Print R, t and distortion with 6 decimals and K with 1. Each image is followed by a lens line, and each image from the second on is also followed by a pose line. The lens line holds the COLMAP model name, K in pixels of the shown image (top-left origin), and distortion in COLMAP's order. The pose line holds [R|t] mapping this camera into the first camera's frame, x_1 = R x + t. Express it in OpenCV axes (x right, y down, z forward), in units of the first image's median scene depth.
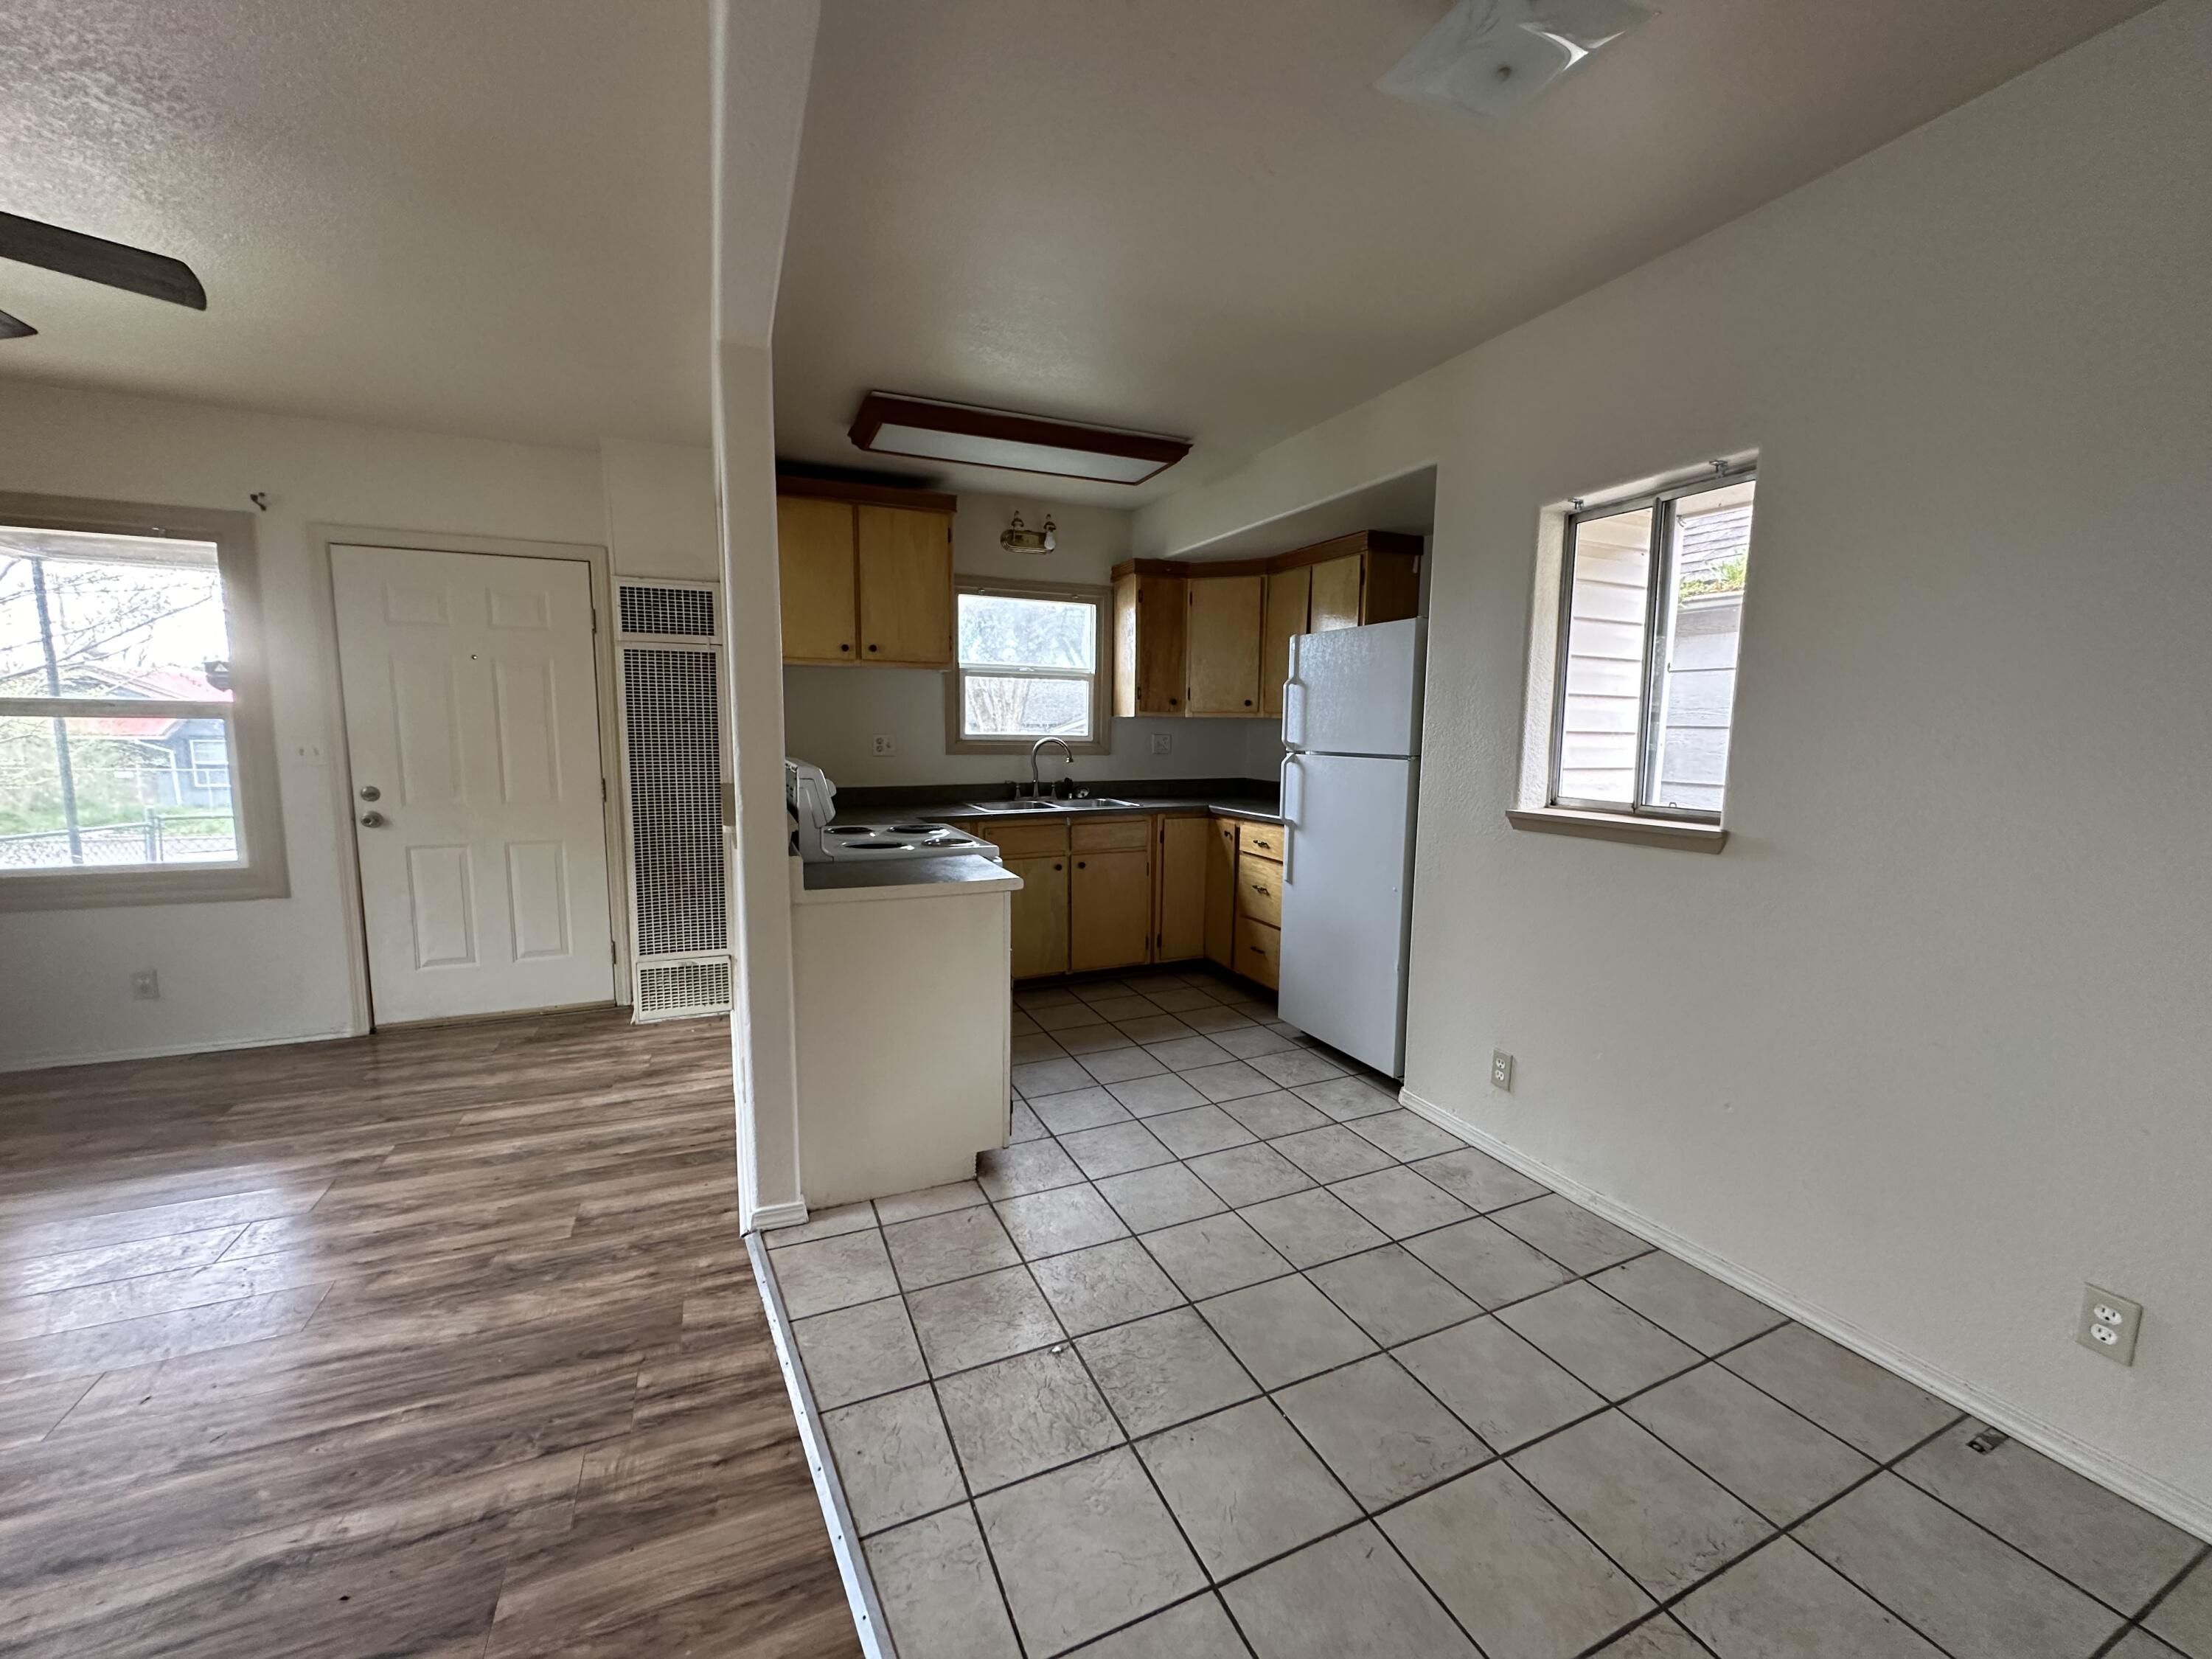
lens RADIAL K [[876.6, 0, 1109.8], [0, 876.6, 828.5], [0, 0, 1]] dist [-0.000248, 0.000259]
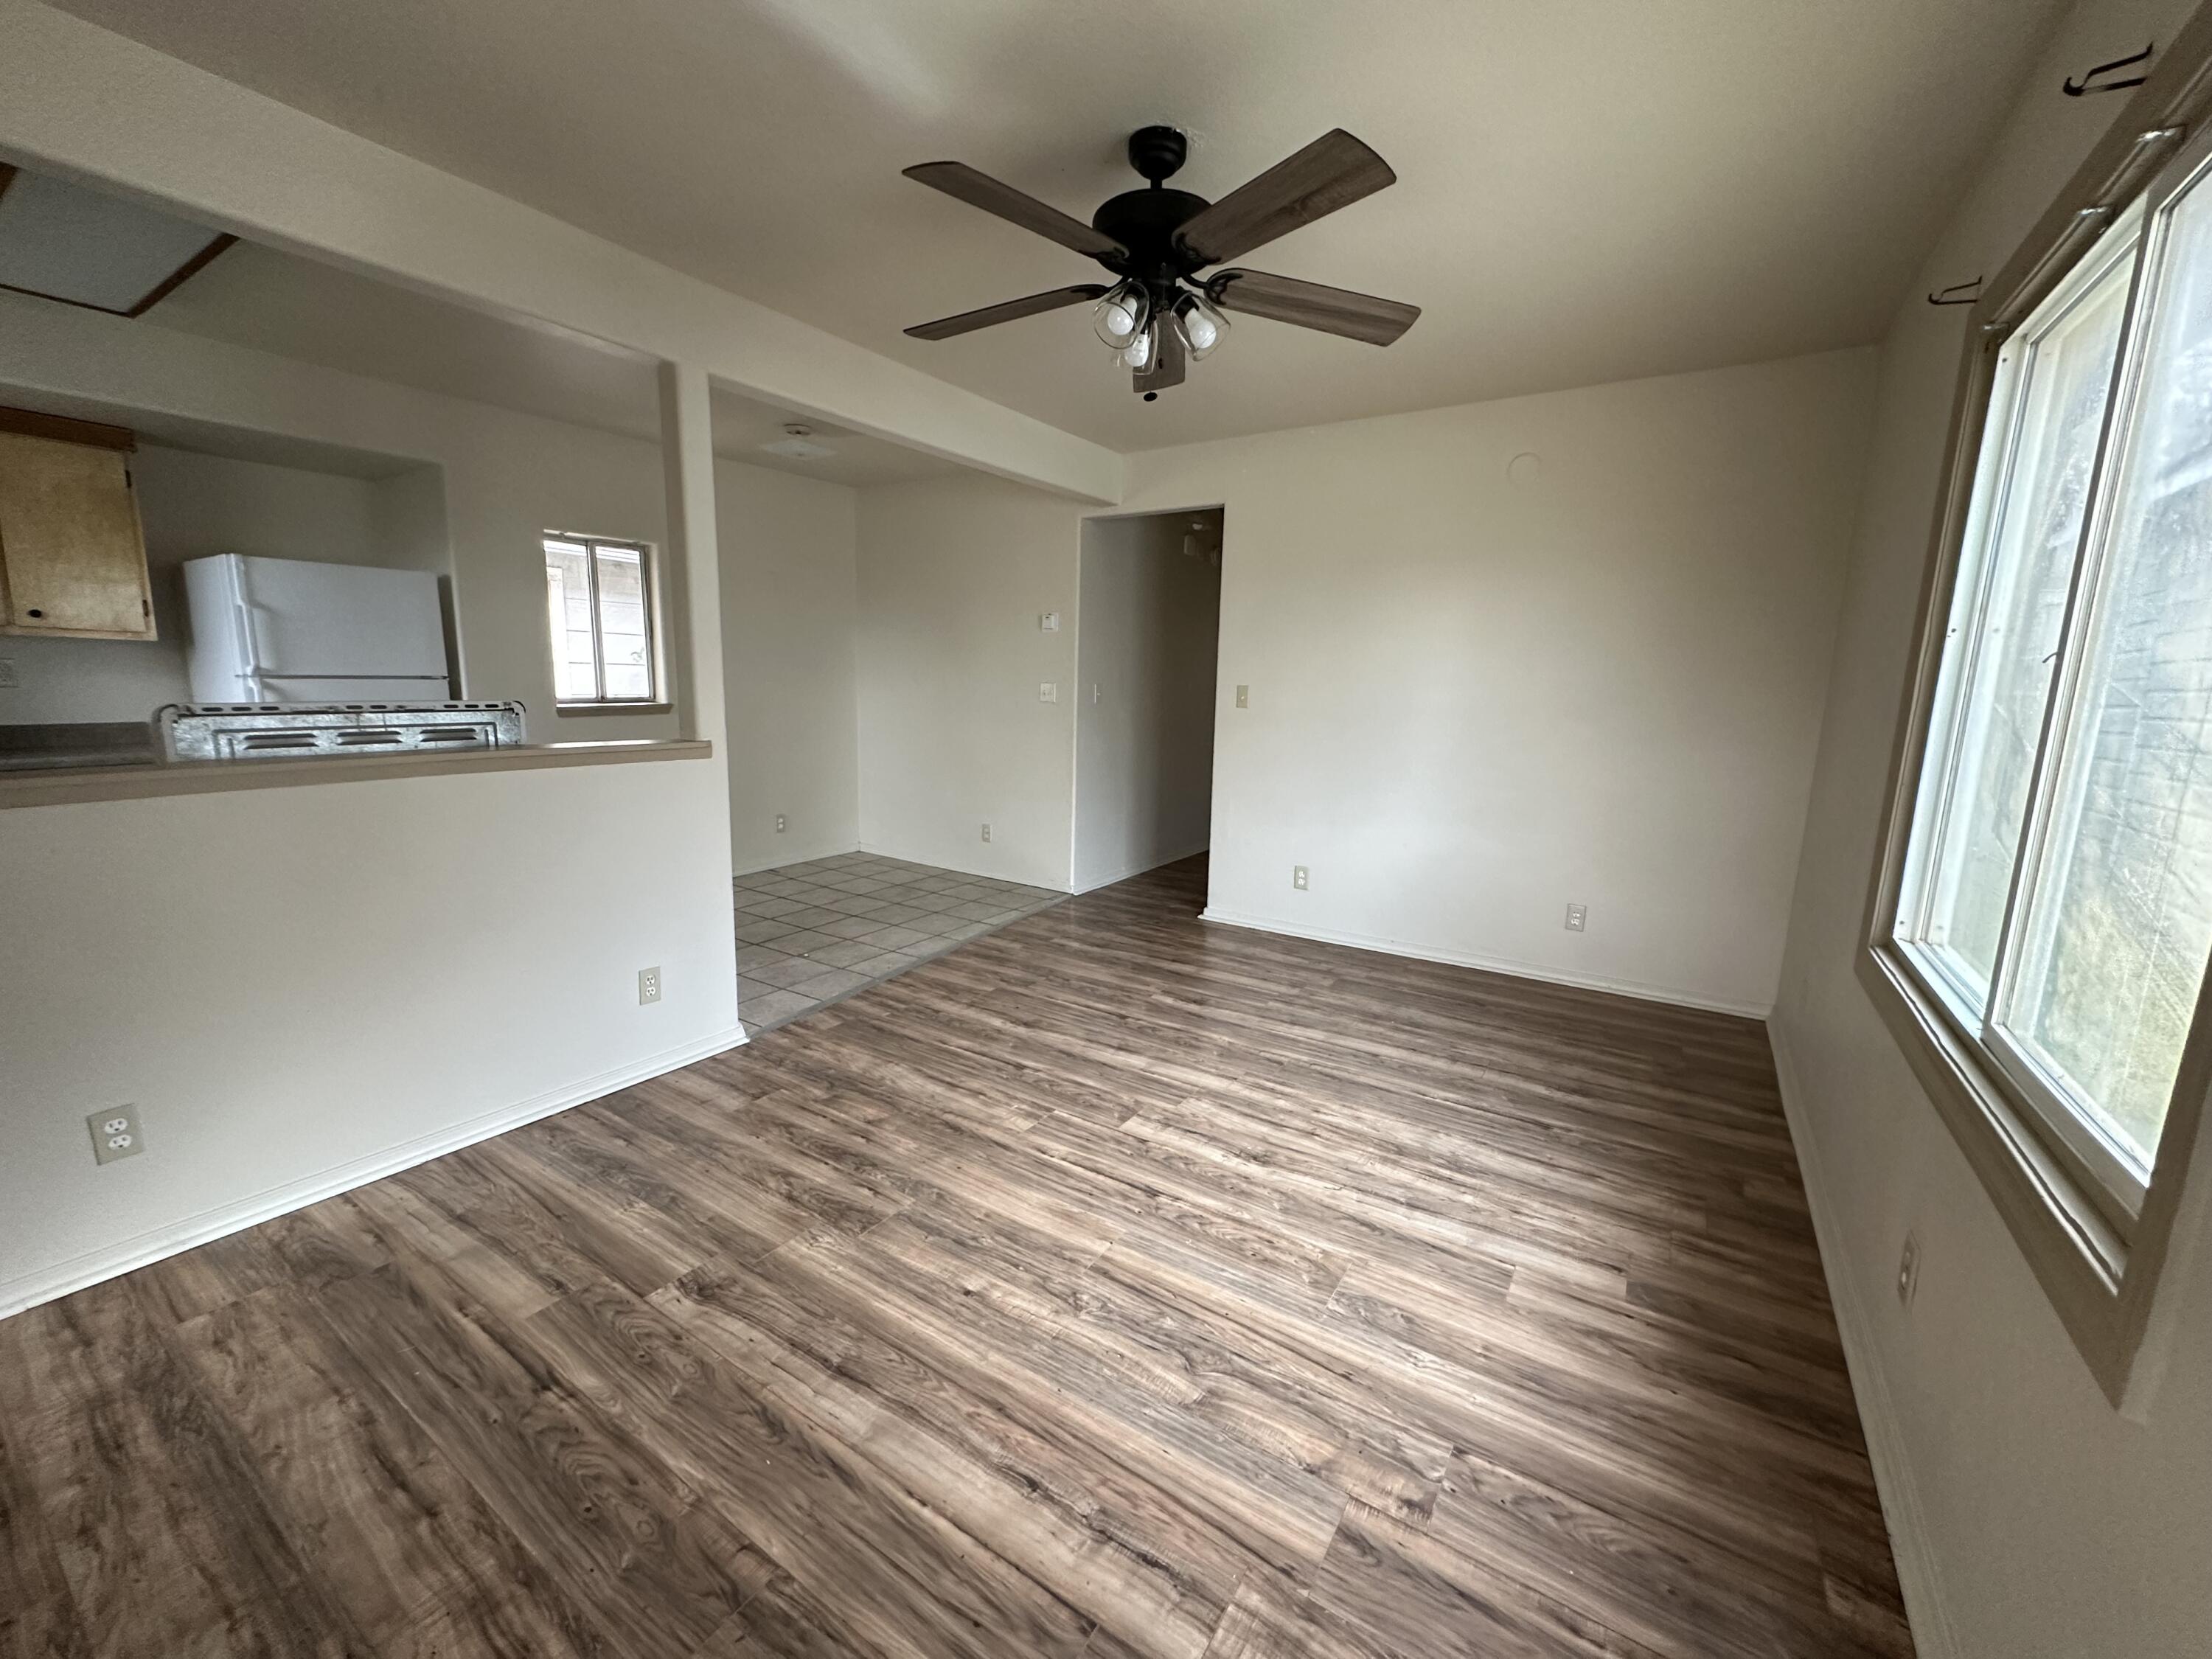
lens RADIAL K [[876.6, 0, 1109.8], [0, 876.6, 828.5], [0, 0, 1]] dist [-0.000248, 0.000259]
pose [[-0.548856, -0.160061, 0.820450, -1.760206], [0.078224, 0.967355, 0.241050, -0.132874], [-0.832249, 0.196480, -0.518418, 1.158098]]
